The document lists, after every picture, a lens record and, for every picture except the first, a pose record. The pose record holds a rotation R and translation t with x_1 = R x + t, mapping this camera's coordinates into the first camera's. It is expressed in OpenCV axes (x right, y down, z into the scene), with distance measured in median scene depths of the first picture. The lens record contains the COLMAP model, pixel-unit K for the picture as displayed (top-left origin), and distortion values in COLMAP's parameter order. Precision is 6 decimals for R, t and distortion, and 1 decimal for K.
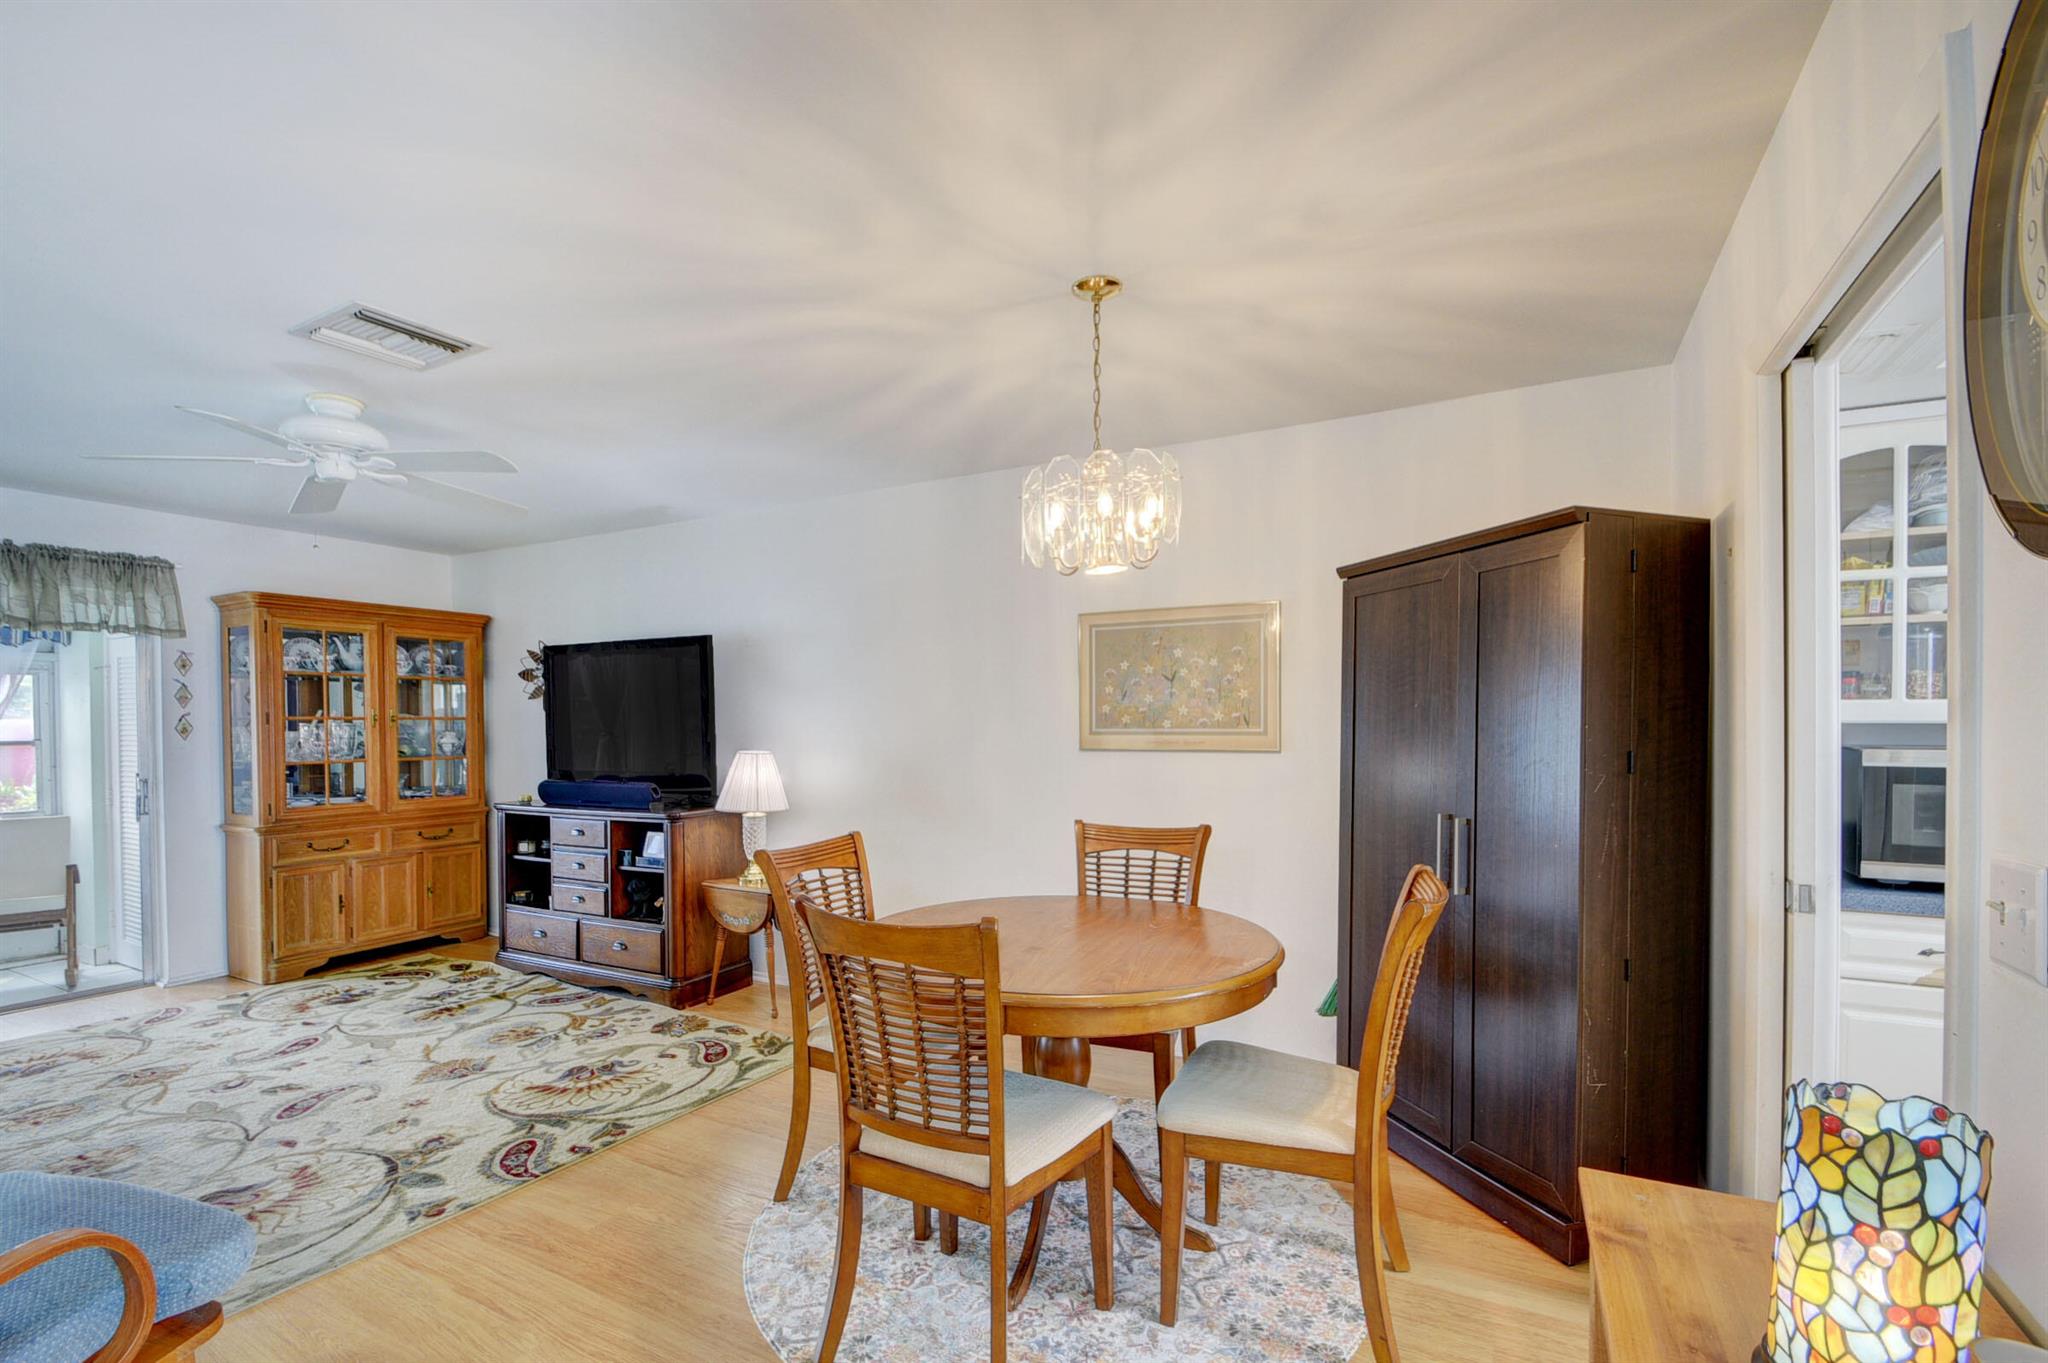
lens RADIAL K [[903.1, 0, 1014.3], [0, 903.1, 733.7], [0, 0, 1]] dist [0.011283, -0.015902]
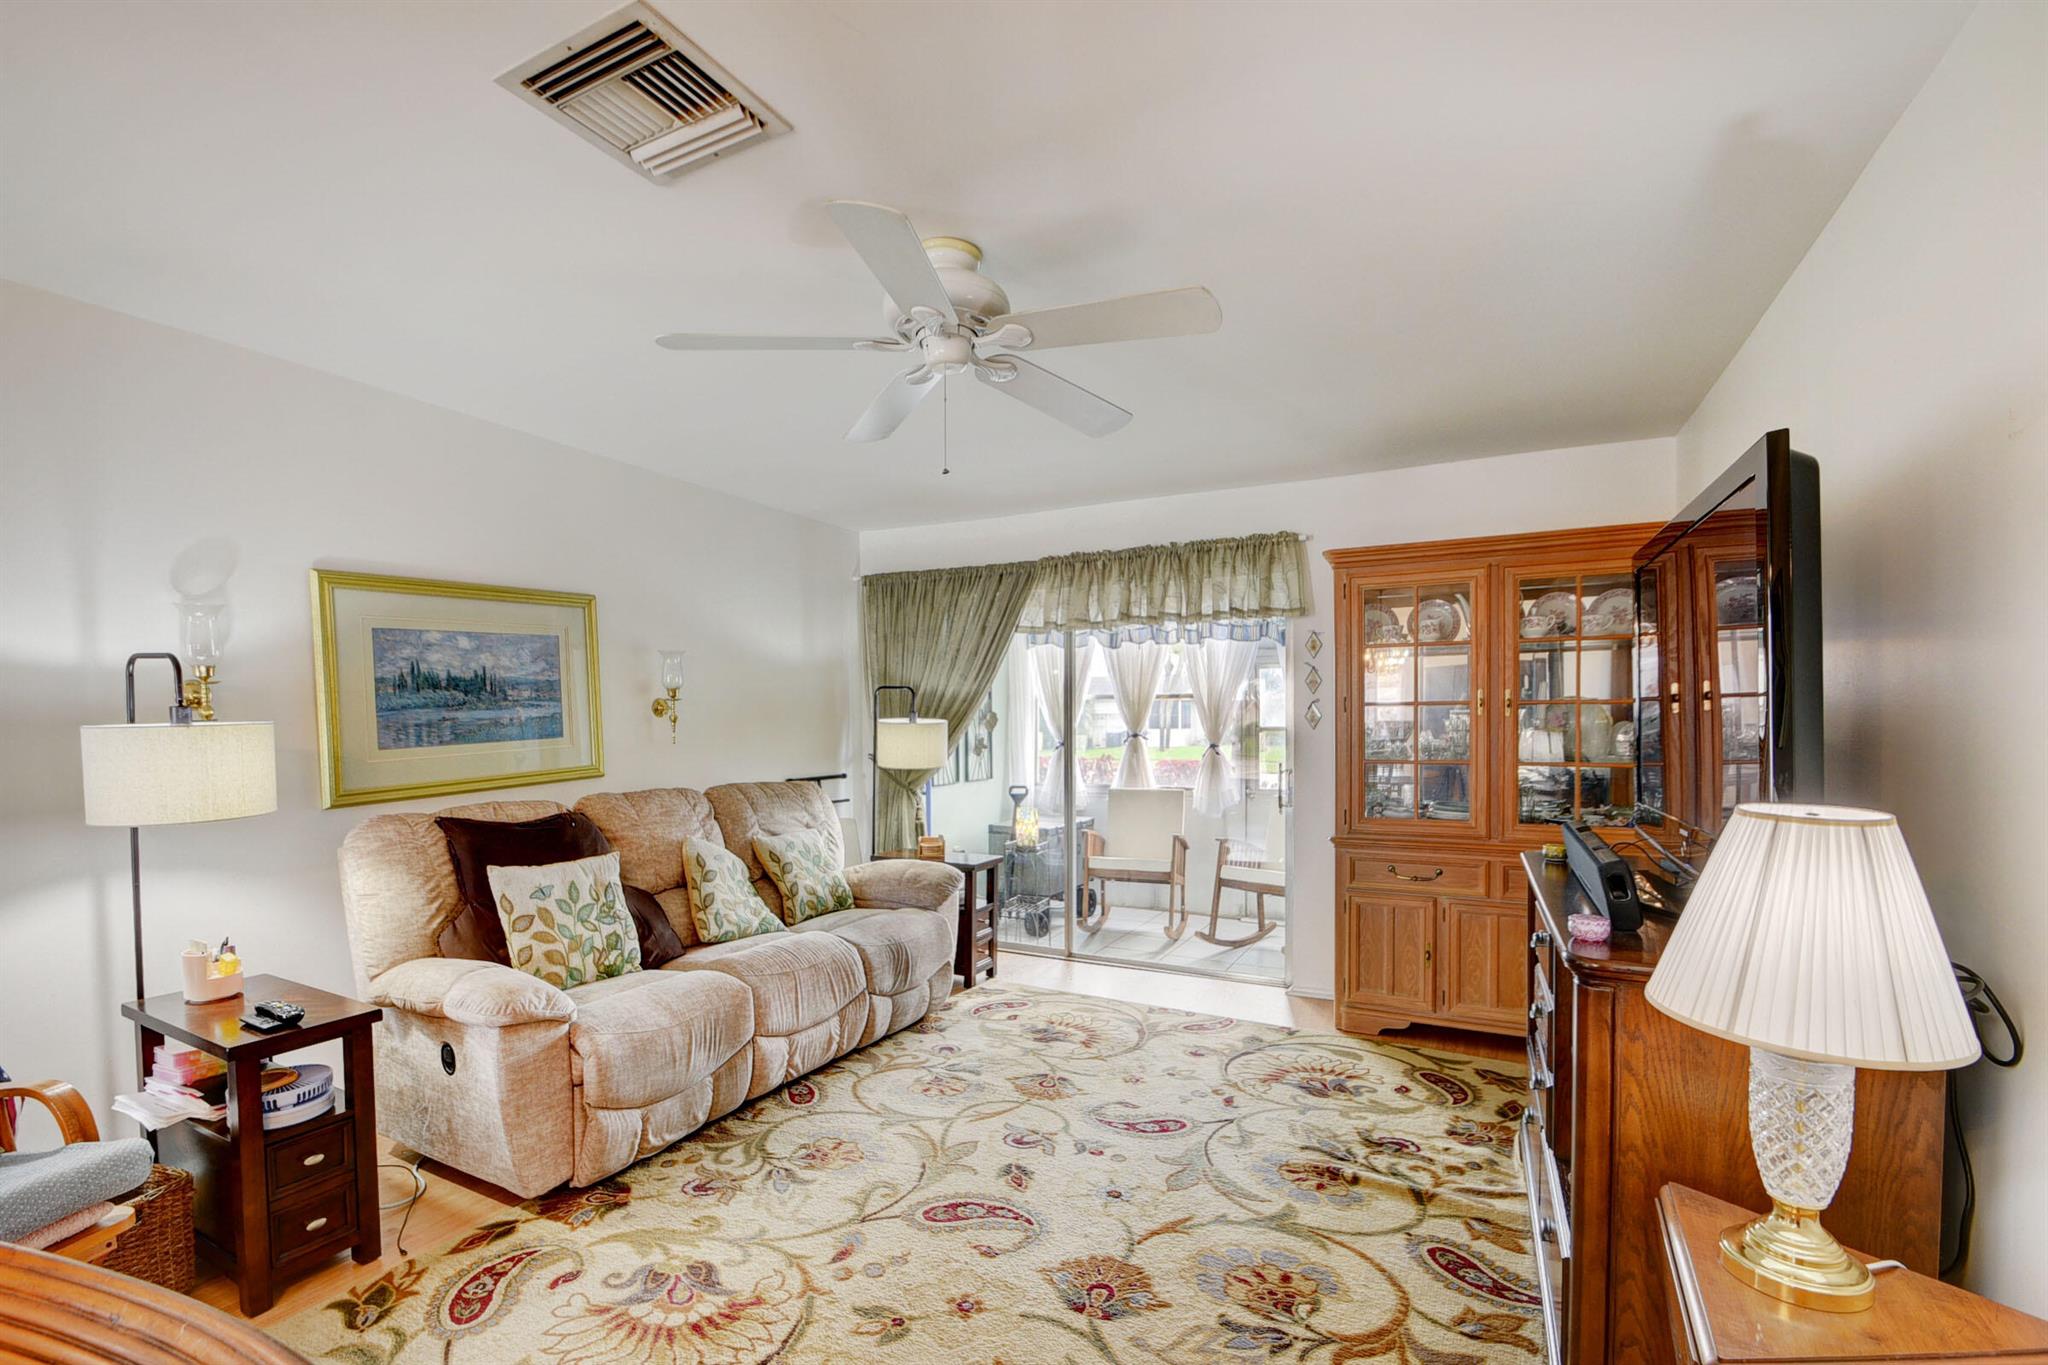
lens RADIAL K [[903.1, 0, 1014.3], [0, 903.1, 734.7], [0, 0, 1]] dist [0.011283, -0.015902]
pose [[0.024914, 0.026322, -0.999343, -0.019920], [-0.005454, 0.999642, 0.026194, -0.010523], [0.999675, 0.004798, 0.025048, 0.720324]]
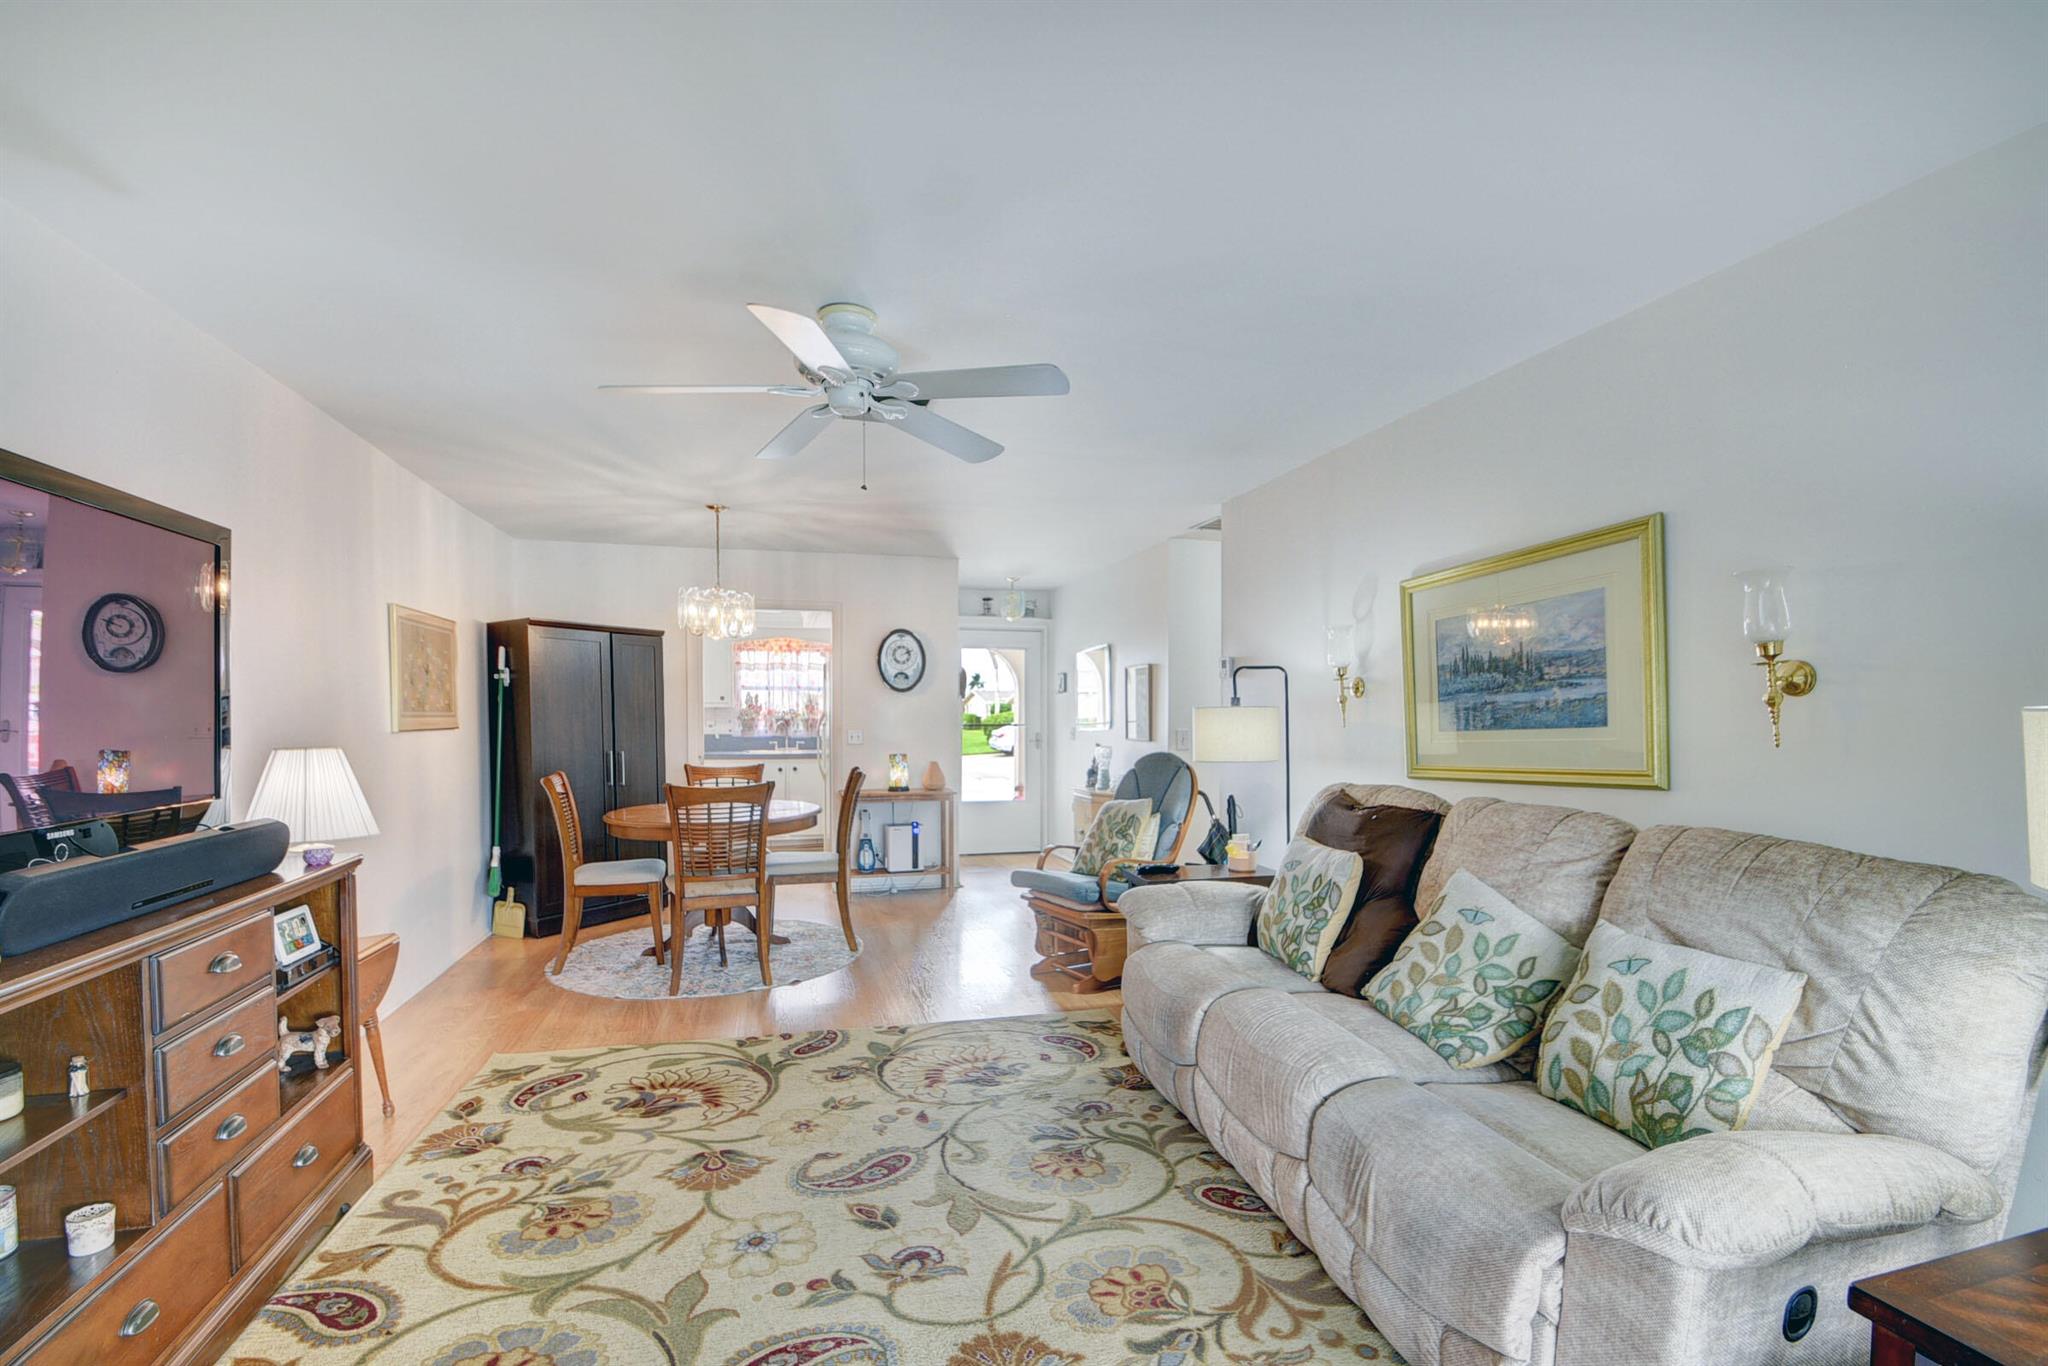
lens RADIAL K [[903.1, 0, 1014.3], [0, 903.1, 735.2], [0, 0, 1]] dist [0.011283, -0.015902]
pose [[-0.685450, -0.010452, 0.728044, -1.027950], [0.012662, 0.999575, 0.026271, 0.000561], [-0.728009, 0.027226, -0.685027, 1.027469]]
